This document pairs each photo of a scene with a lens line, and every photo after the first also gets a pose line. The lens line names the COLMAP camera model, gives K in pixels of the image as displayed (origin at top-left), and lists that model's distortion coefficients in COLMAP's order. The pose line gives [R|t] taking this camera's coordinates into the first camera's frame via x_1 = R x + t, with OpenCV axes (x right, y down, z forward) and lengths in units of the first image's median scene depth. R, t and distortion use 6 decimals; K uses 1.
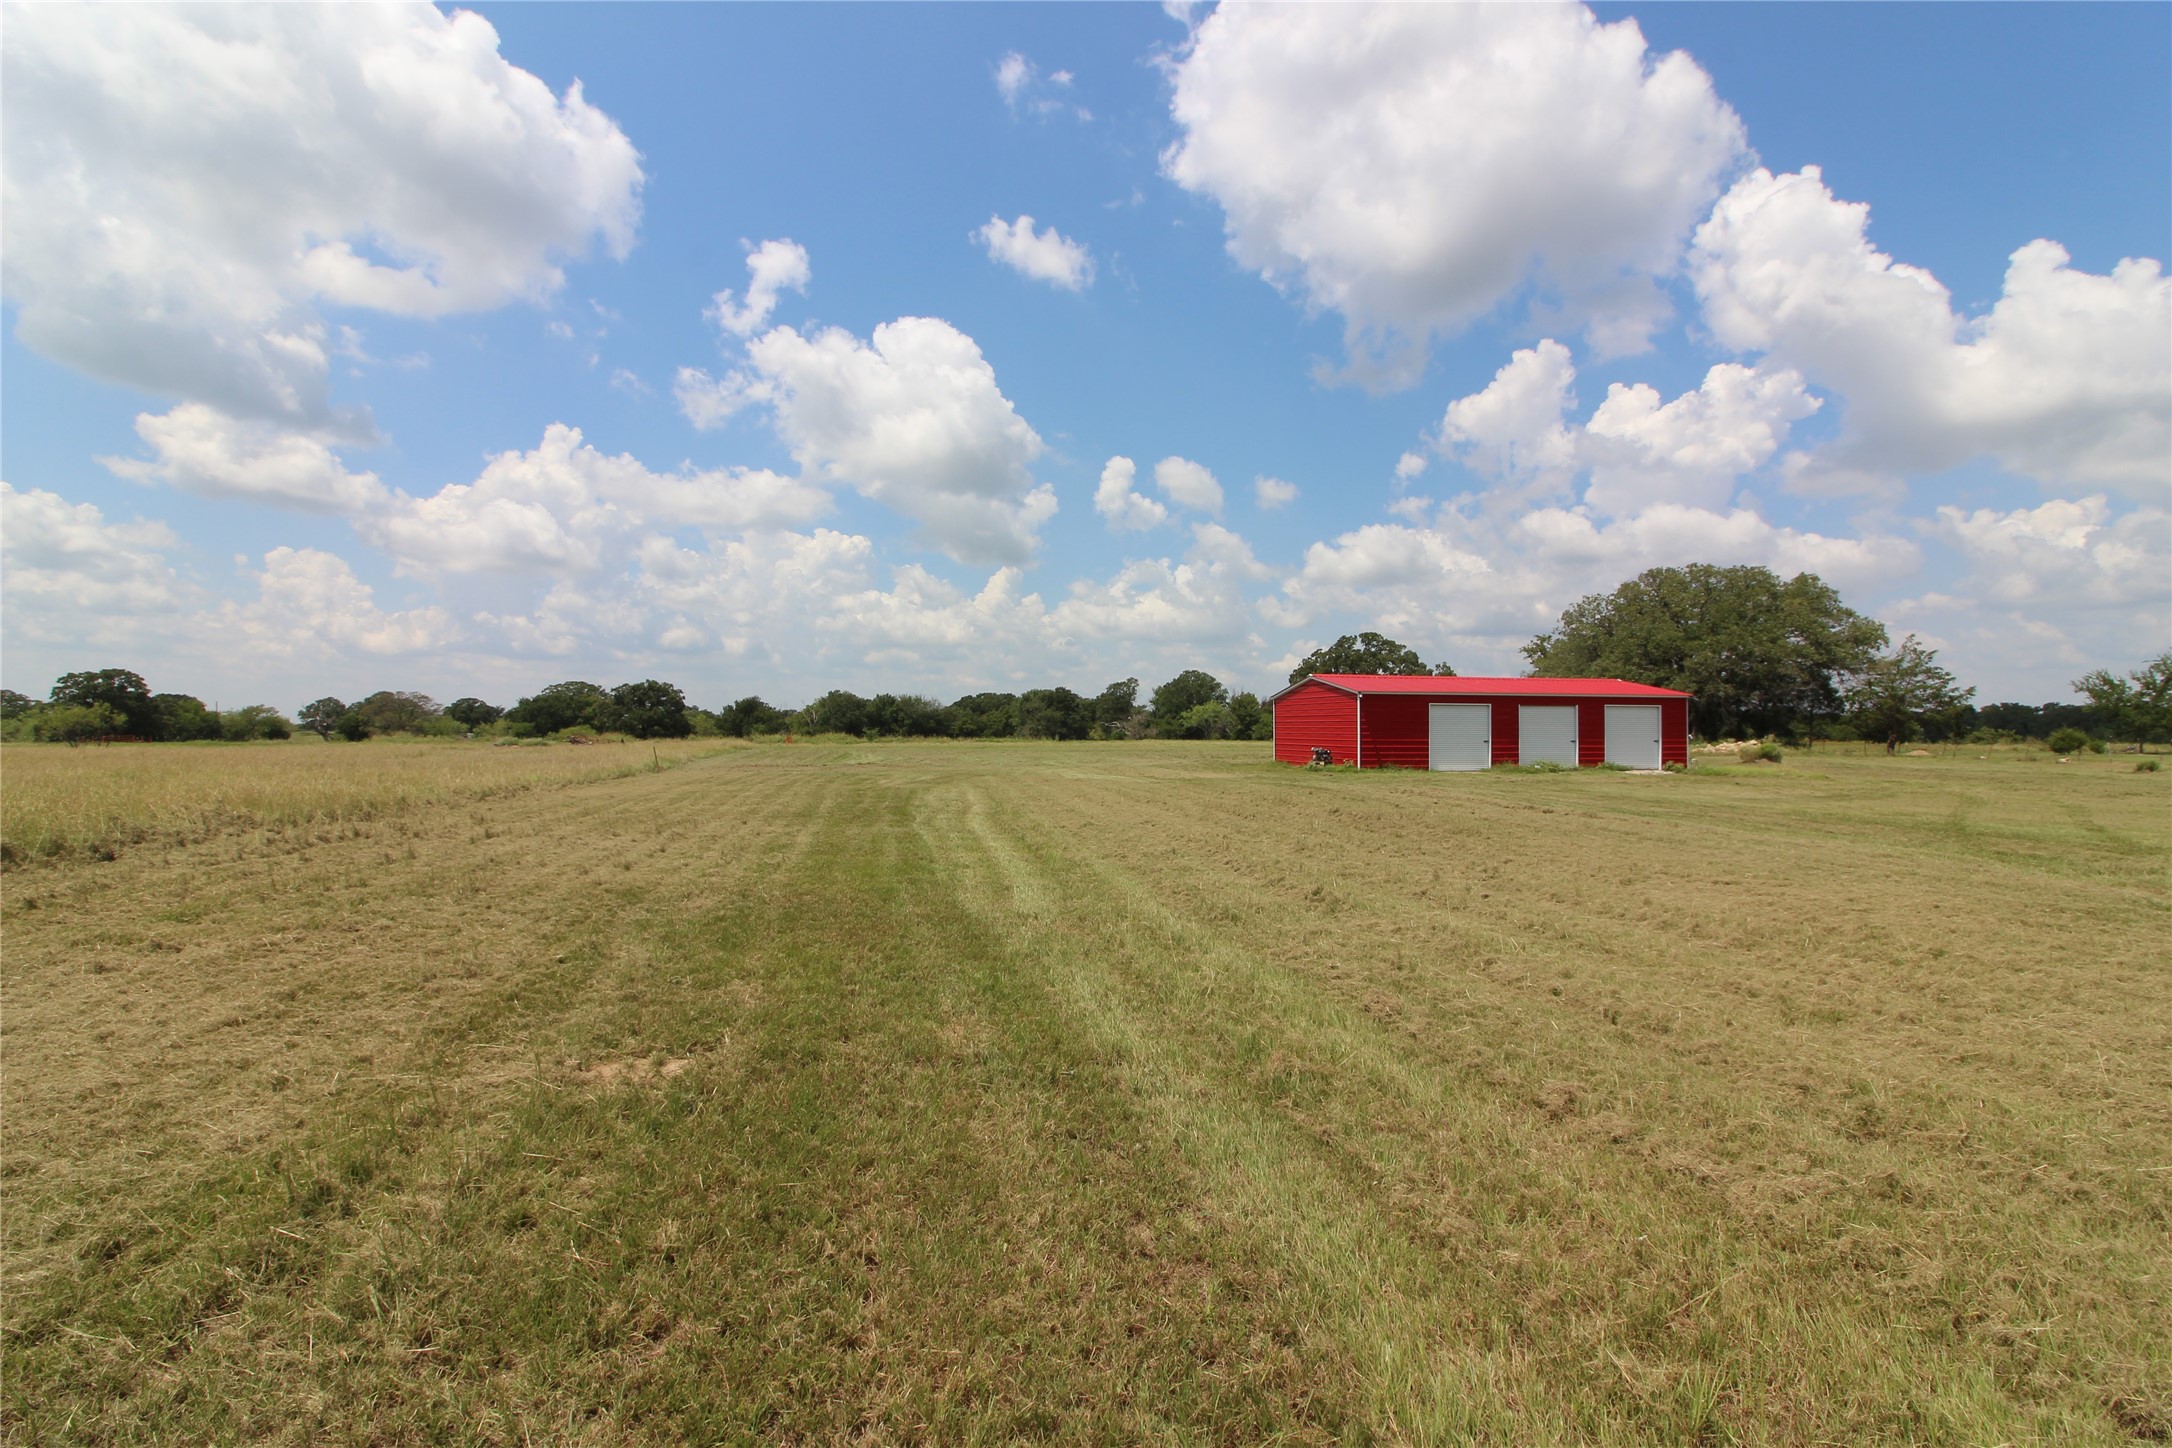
lens RADIAL K [[996.4, 0, 1092.2], [0, 996.4, 732.7], [0, 0, 1]] dist [0.001089, -0.013475]
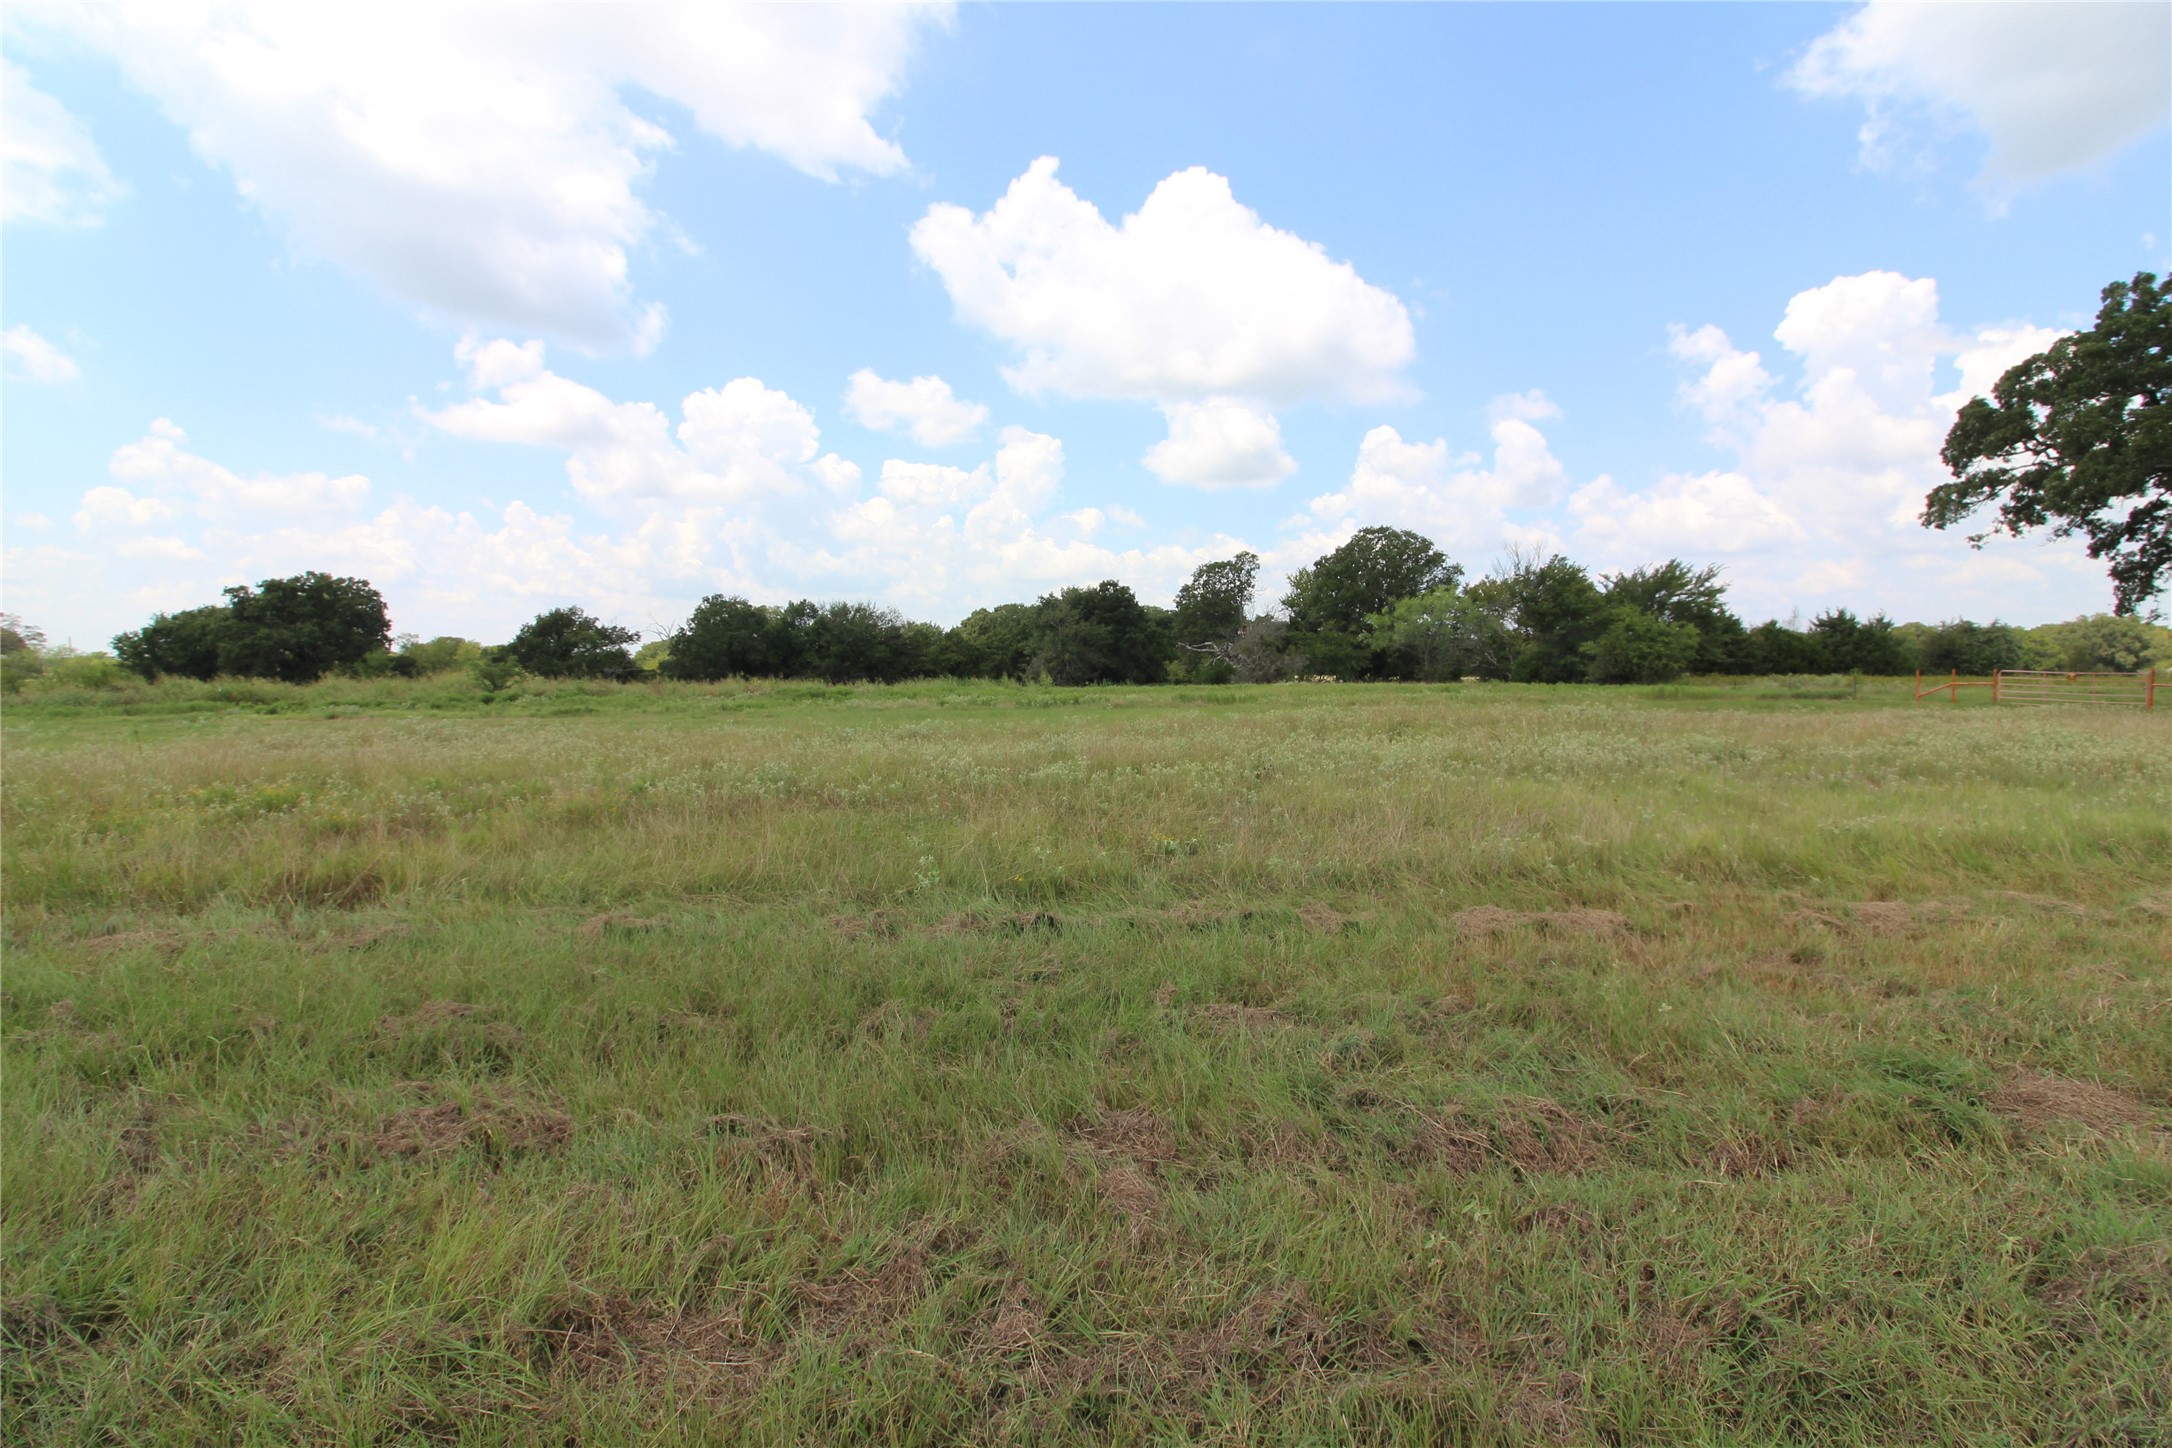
lens RADIAL K [[996.4, 0, 1089.8], [0, 996.4, 700.0], [0, 0, 1]] dist [0.001089, -0.013475]
pose [[0.994018, -0.004698, -0.109120, 0.018261], [0.007916, 0.999546, 0.029076, 0.002463], [0.108934, -0.029766, 0.993603, 0.546799]]
